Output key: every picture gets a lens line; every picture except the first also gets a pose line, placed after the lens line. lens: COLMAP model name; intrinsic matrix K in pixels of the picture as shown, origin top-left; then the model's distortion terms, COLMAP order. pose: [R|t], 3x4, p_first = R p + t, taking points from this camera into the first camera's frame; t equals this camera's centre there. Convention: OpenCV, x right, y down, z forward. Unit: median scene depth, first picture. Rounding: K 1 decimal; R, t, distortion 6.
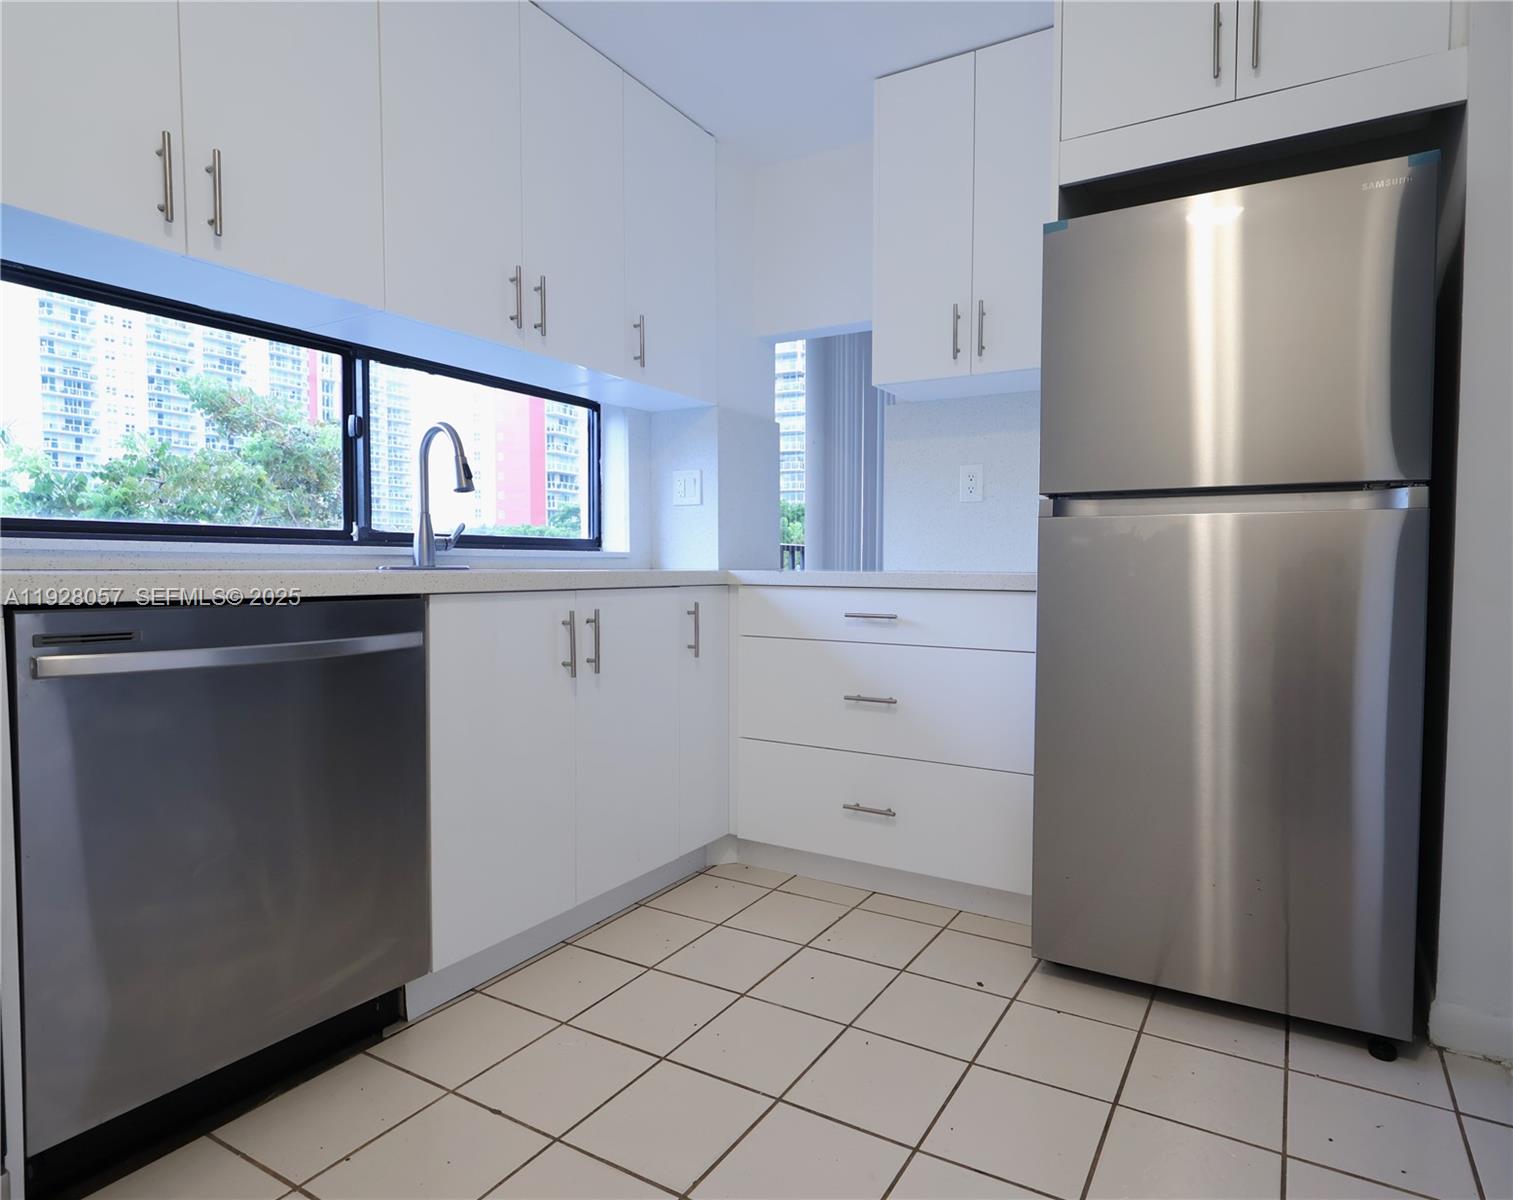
lens RADIAL K [[885.5, 0, 756.9], [0, 885.5, 598.4], [0, 0, 1]] dist [0.002258, 0.000022]
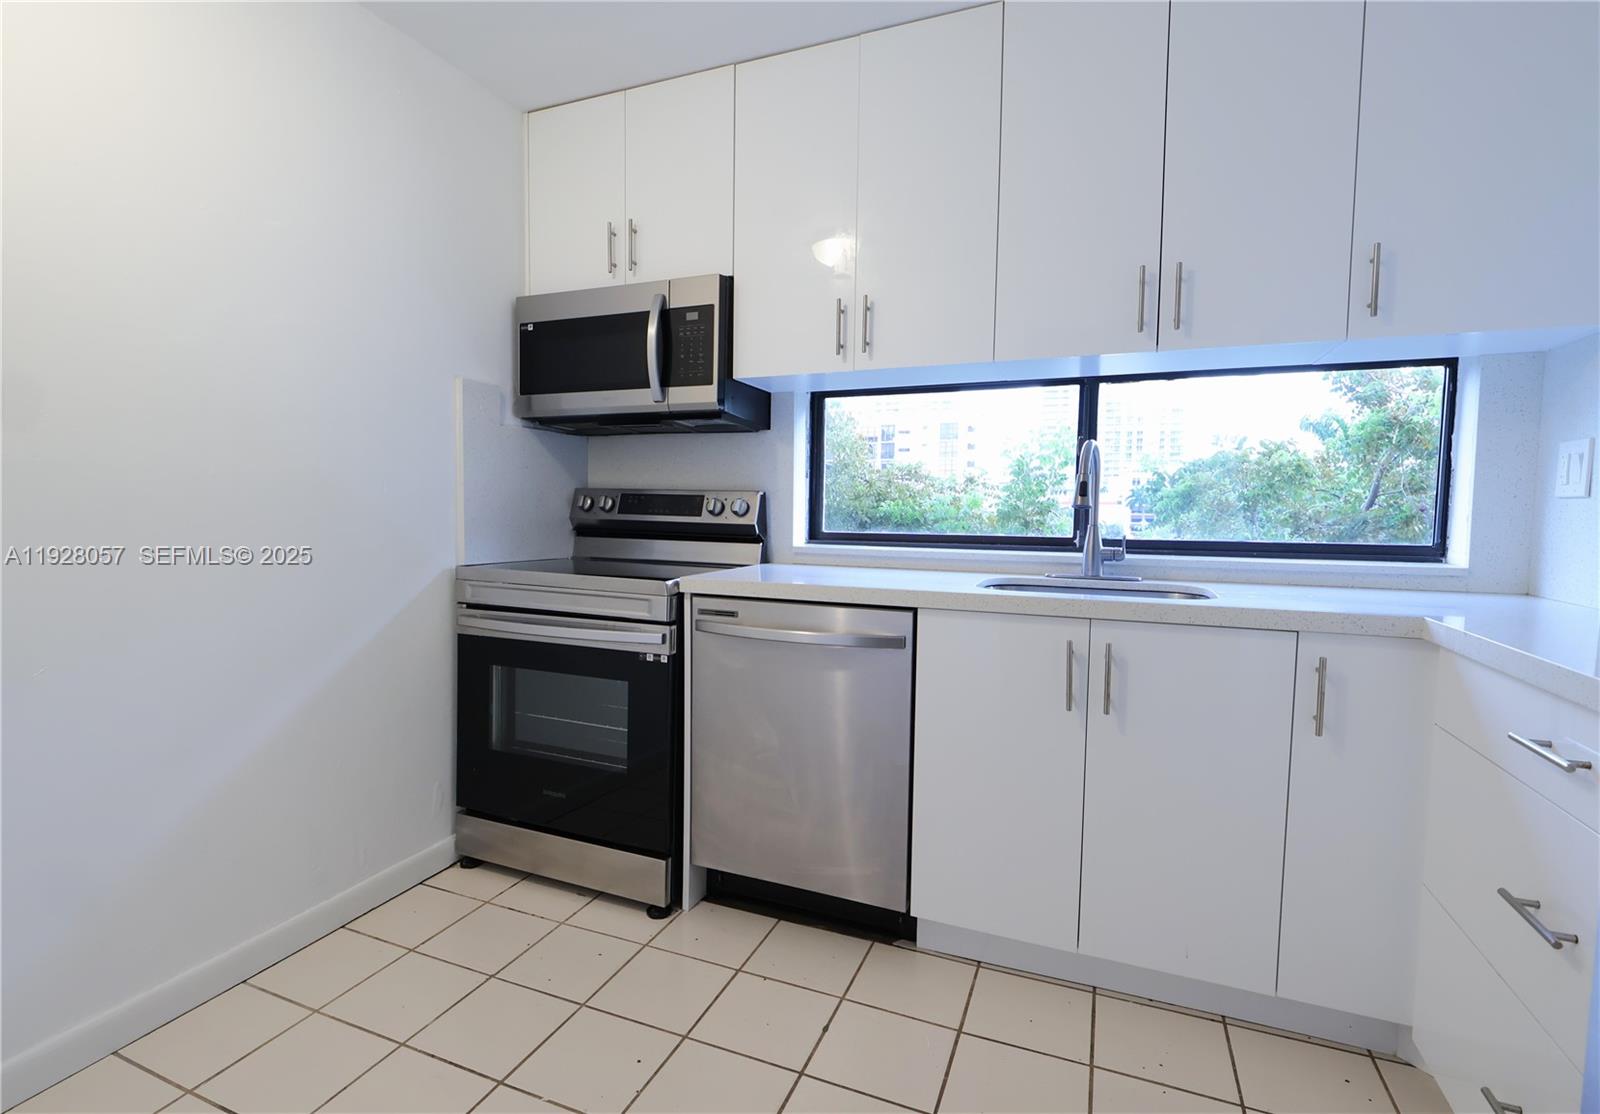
lens RADIAL K [[753.7, 0, 797.0], [0, 753.7, 558.8], [0, 0, 1]] dist [0.000389, 0.000127]
pose [[0.138899, 0.058508, -0.988577, 0.379530], [-0.040464, 0.997755, 0.053366, -0.073097], [0.989480, 0.032589, 0.140955, 0.423277]]
